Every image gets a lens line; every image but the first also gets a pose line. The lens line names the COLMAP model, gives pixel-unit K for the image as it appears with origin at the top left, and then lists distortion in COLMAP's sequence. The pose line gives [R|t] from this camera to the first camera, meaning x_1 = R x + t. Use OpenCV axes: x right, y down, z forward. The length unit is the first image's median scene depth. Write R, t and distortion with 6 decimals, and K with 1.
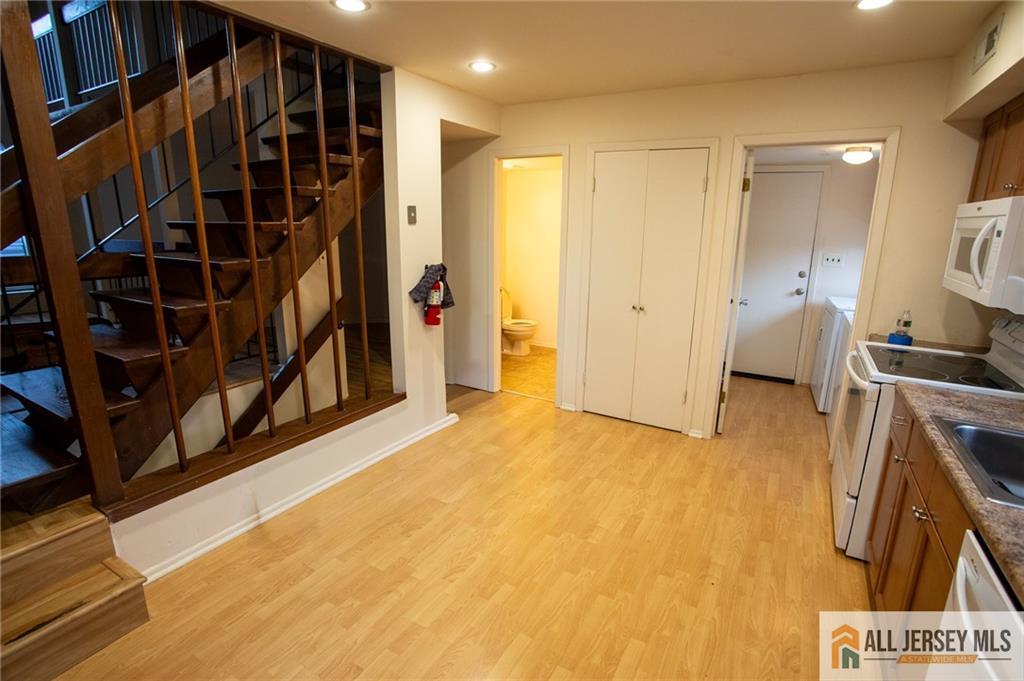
lens RADIAL K [[498.7, 0, 513.2], [0, 498.7, 342.8], [0, 0, 1]] dist [-0.067190, 0.026439]
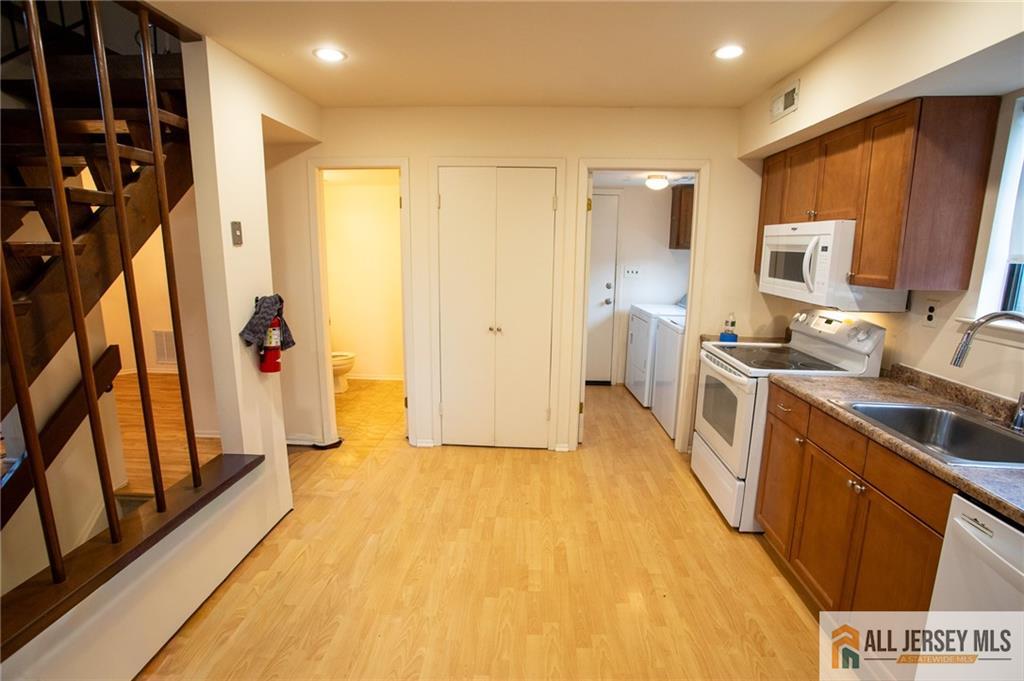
lens RADIAL K [[498.7, 0, 518.1], [0, 498.7, 342.4], [0, 0, 1]] dist [-0.067190, 0.026439]
pose [[0.882099, -0.093295, 0.461733, -0.195181], [0.111007, 0.993756, -0.011277, -0.034883], [-0.457797, 0.061203, 0.886947, 0.147590]]
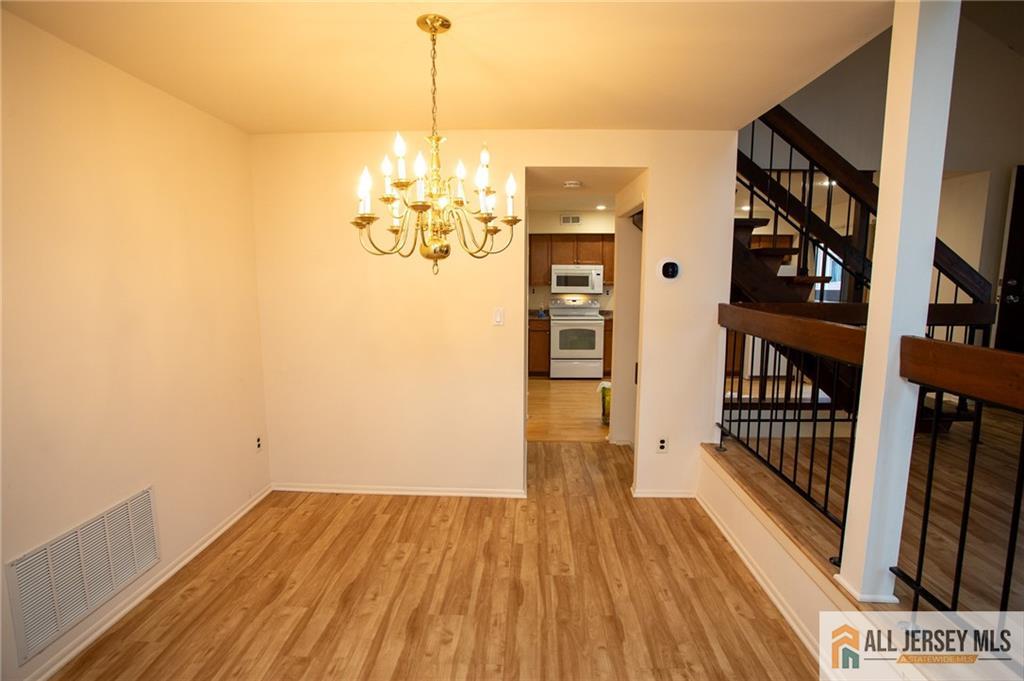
lens RADIAL K [[498.7, 0, 514.3], [0, 498.7, 339.0], [0, 0, 1]] dist [-0.067190, 0.026439]
pose [[-0.477505, -0.123938, 0.869844, -1.340469], [0.199915, 0.948709, 0.244920, -0.518657], [-0.855583, 0.290845, -0.428237, 2.098408]]
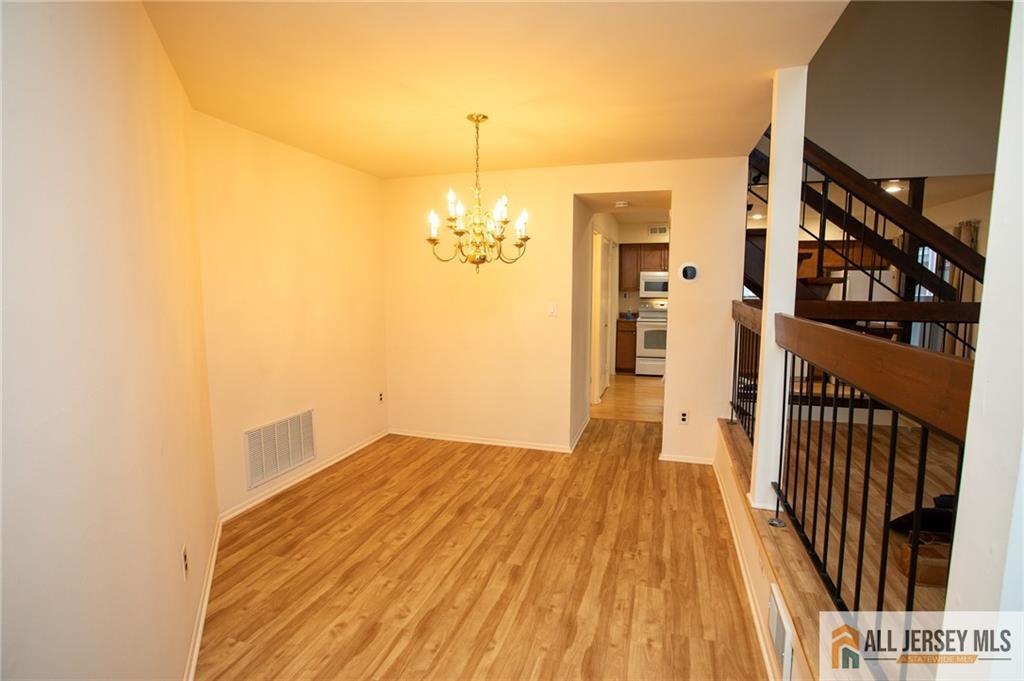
lens RADIAL K [[498.7, 0, 510.5], [0, 498.7, 337.9], [0, 0, 1]] dist [-0.067190, 0.026439]
pose [[-0.225384, -0.114860, 0.967476, -1.724462], [0.226990, 0.959508, 0.166794, -0.490144], [-0.947458, 0.257200, -0.190186, 2.049703]]
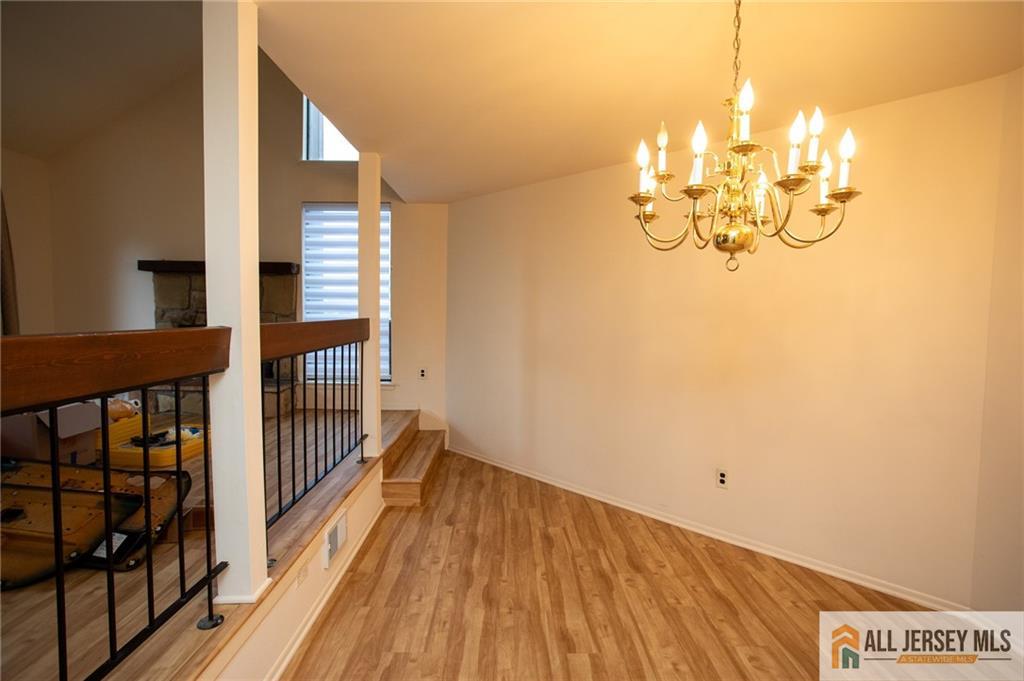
lens RADIAL K [[498.7, 0, 517.4], [0, 498.7, 338.4], [0, 0, 1]] dist [-0.067190, 0.026439]
pose [[0.525562, 0.043350, -0.849650, -0.431435], [-0.208348, 0.974848, -0.079139, -0.312597], [0.824849, 0.218616, 0.521375, 1.474305]]
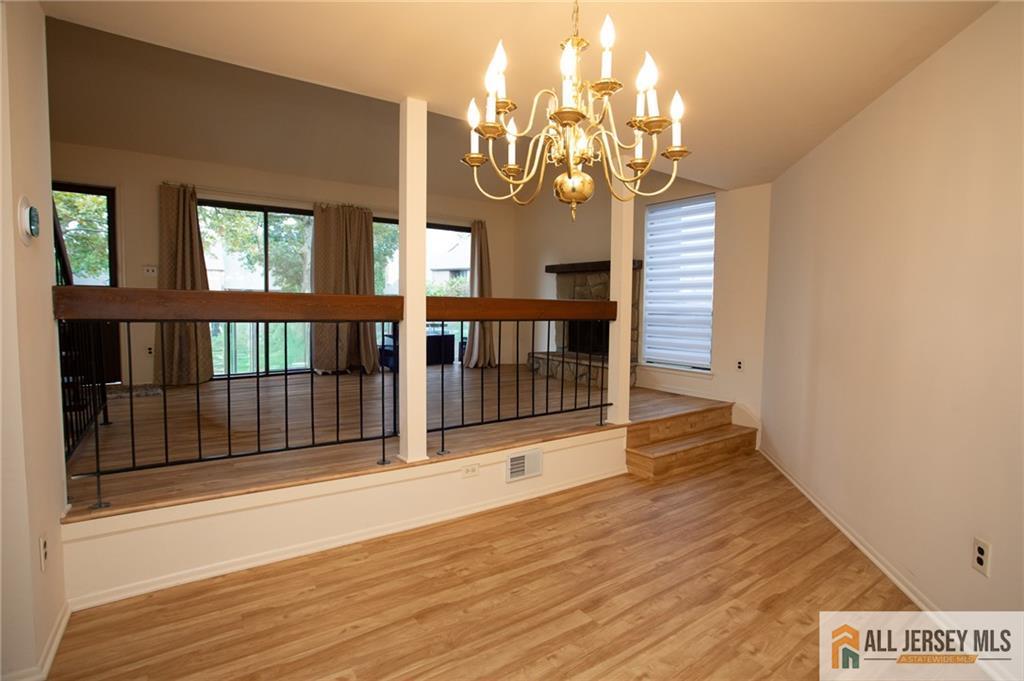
lens RADIAL K [[498.7, 0, 511.3], [0, 498.7, 335.9], [0, 0, 1]] dist [-0.067190, 0.026439]
pose [[-0.416002, 0.039528, -0.908504, -0.282044], [-0.230384, 0.961880, 0.147343, -0.416362], [0.879696, 0.270600, -0.391037, 2.052759]]
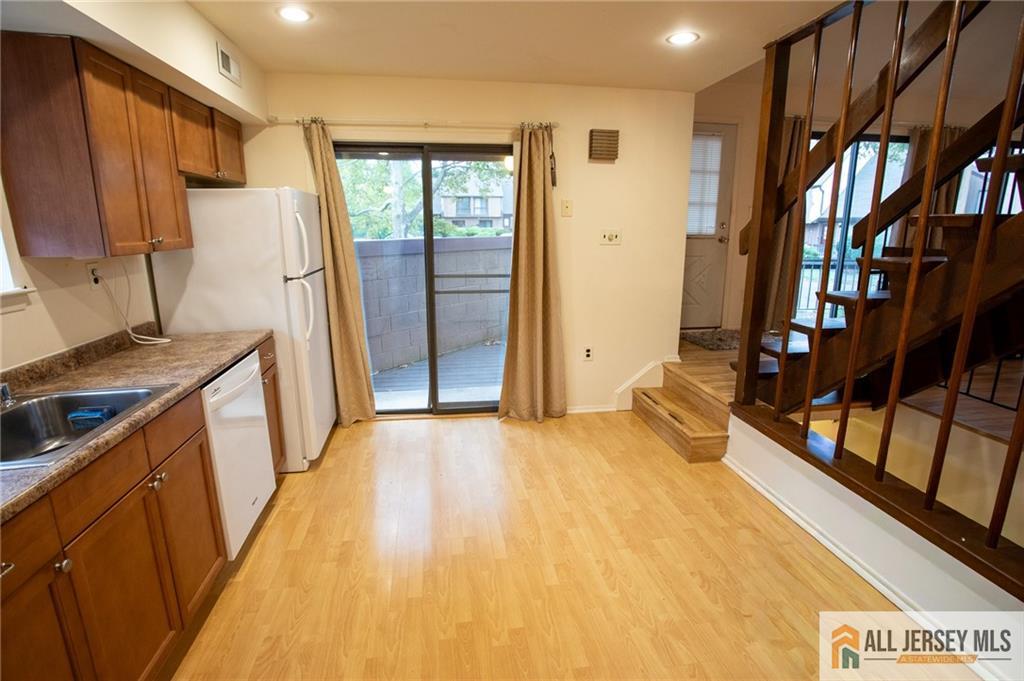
lens RADIAL K [[498.7, 0, 510.9], [0, 498.7, 339.3], [0, 0, 1]] dist [-0.067190, 0.026439]
pose [[-0.773084, 0.130555, -0.620723, 0.418944], [-0.157066, 0.908712, 0.386747, -0.215629], [0.614550, 0.396482, -0.682005, 0.998650]]
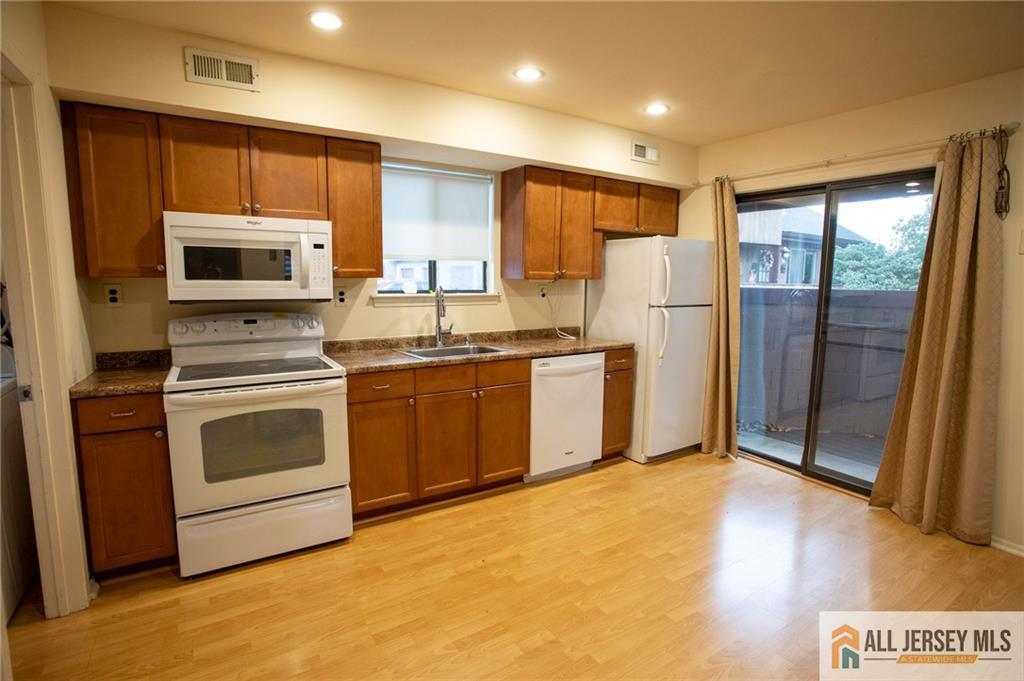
lens RADIAL K [[498.7, 0, 513.1], [0, 498.7, 337.9], [0, 0, 1]] dist [-0.067190, 0.026439]
pose [[-0.887775, -0.076861, 0.453815, -0.083171], [0.085391, 0.941340, 0.326478, -0.240925], [-0.452287, 0.328591, -0.829135, 1.222919]]
